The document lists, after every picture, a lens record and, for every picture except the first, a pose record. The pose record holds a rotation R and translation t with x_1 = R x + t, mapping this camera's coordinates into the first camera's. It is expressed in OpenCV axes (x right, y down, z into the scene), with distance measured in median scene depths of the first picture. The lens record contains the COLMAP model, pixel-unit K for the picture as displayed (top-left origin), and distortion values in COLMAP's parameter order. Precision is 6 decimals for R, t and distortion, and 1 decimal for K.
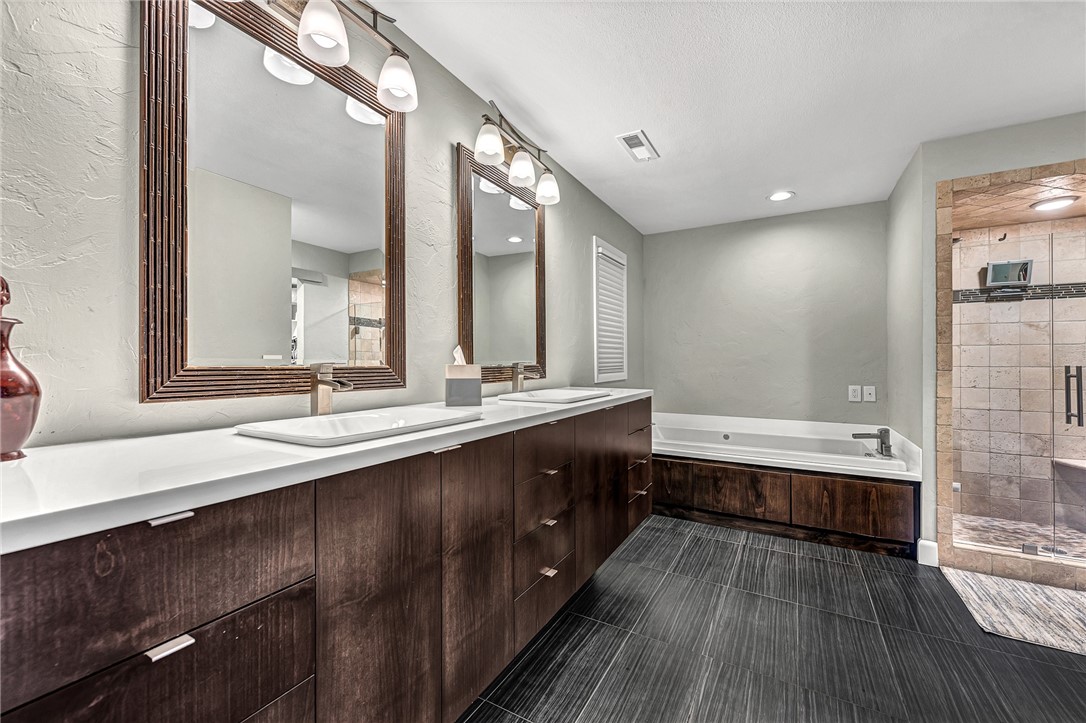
lens RADIAL K [[431.6, 0, 545.1], [0, 431.6, 363.0], [0, 0, 1]] dist [0.001182, -0.000064]
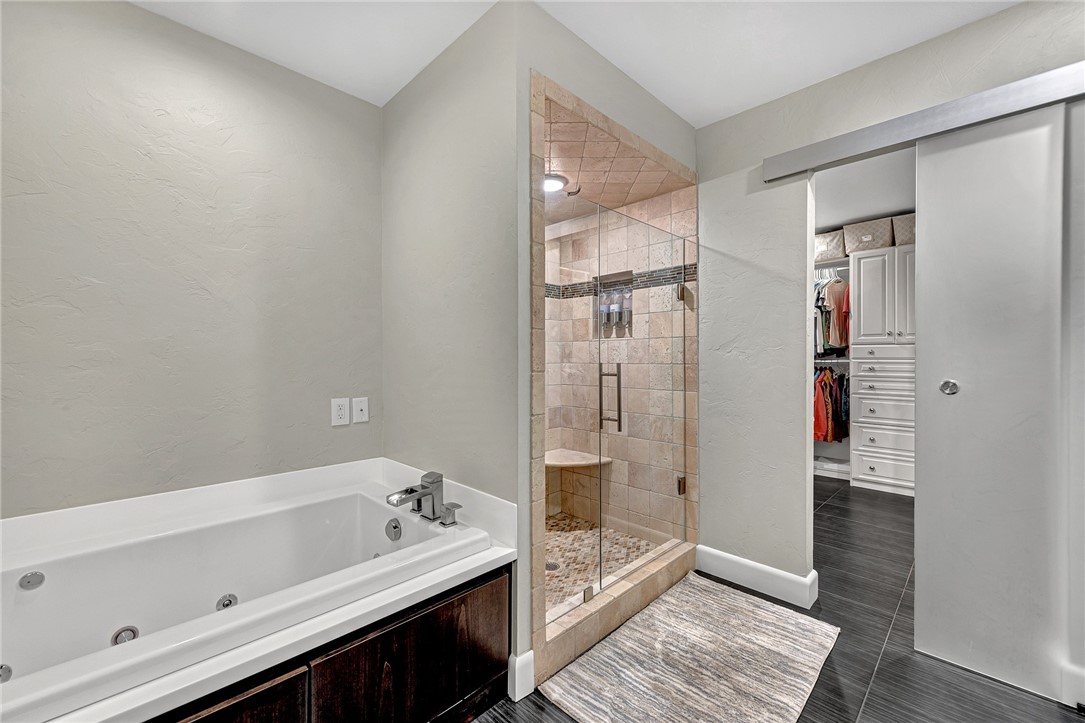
lens RADIAL K [[441.3, 0, 542.5], [0, 441.3, 361.5], [0, 0, 1]] dist [0.006146, -0.000283]
pose [[0.269194, -0.006756, 0.963062, 0.266165], [0.001840, 0.999977, 0.006501, -0.001432], [-0.963084, 0.000022, 0.269201, 0.717512]]
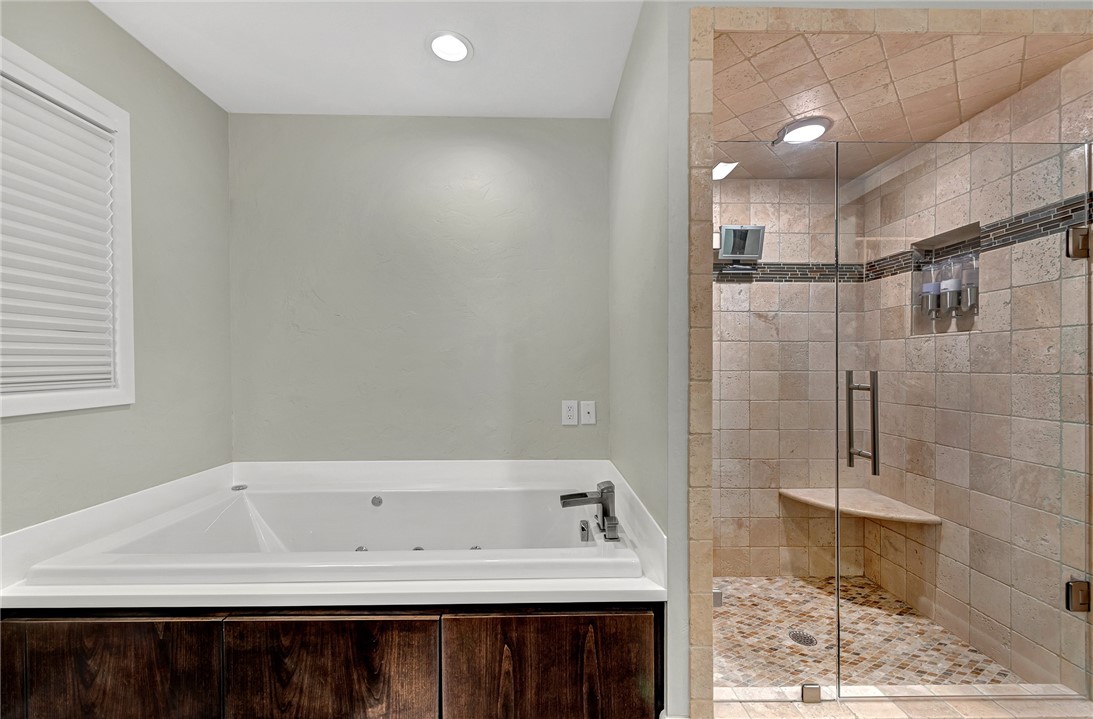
lens RADIAL K [[445.5, 0, 542.4], [0, 445.5, 370.2], [0, 0, 1]] dist [0.015343, -0.006169]
pose [[0.863572, -0.007129, 0.504174, 0.434018], [0.001389, 0.999930, 0.011758, -0.001336], [-0.504223, -0.009454, 0.863522, 0.558826]]
